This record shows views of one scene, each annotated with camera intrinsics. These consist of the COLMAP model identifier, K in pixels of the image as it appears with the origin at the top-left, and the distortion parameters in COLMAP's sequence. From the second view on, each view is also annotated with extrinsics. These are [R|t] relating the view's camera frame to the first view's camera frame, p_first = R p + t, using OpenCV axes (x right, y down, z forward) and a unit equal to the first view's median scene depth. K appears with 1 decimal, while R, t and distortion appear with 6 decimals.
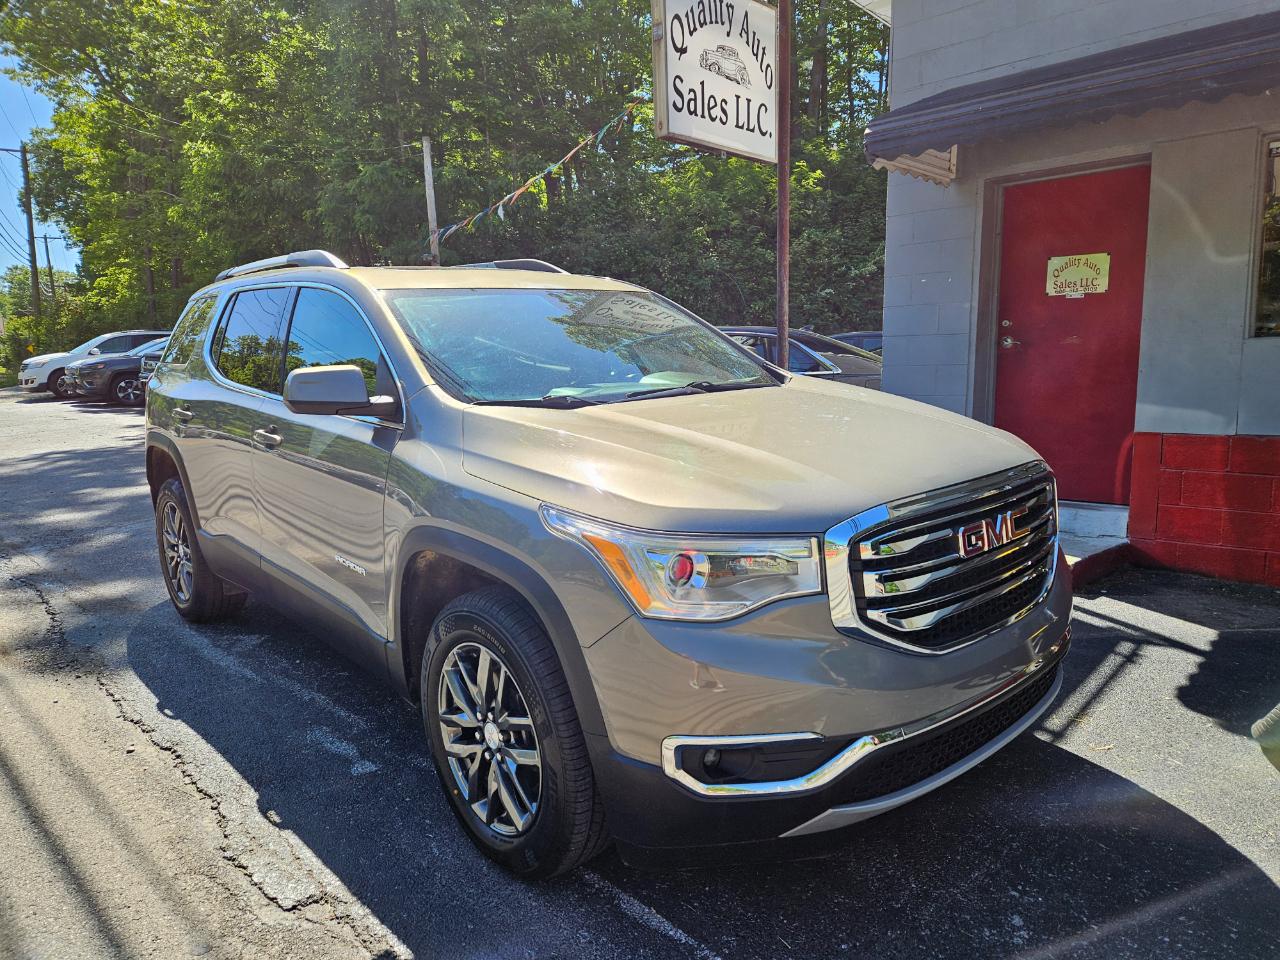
lens RADIAL K [[856.9, 0, 643.6], [0, 856.9, 461.2], [0, 0, 1]] dist [0.075143, -0.066950]
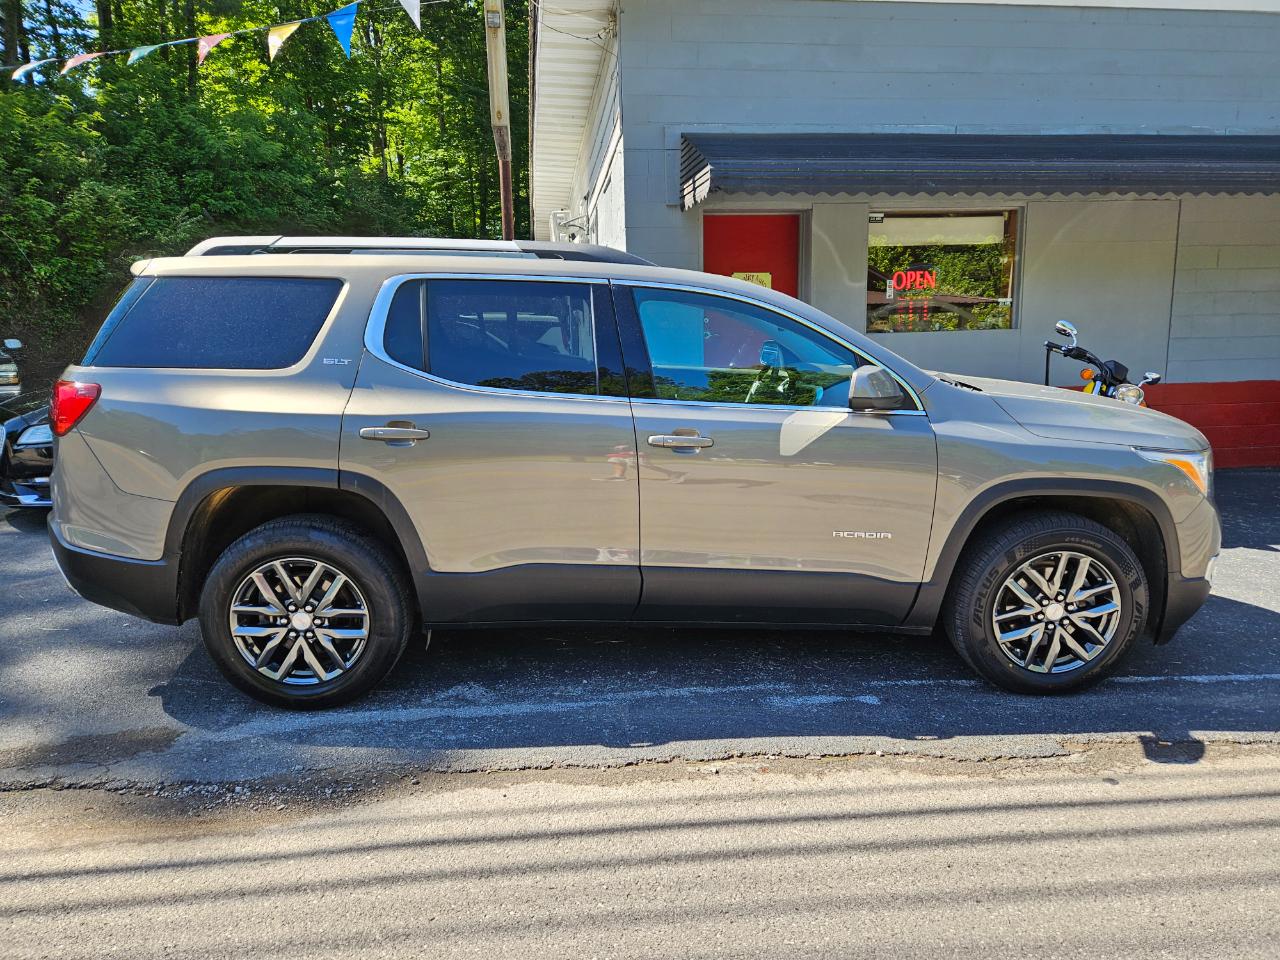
lens RADIAL K [[860.3, 0, 645.2], [0, 860.3, 474.6], [0, 0, 1]] dist [0.085468, -0.079745]
pose [[0.634094, -0.124512, 0.763166, -0.836348], [0.092926, 0.992068, 0.084649, -0.052697], [-0.767652, 0.017242, 0.640635, 0.274577]]
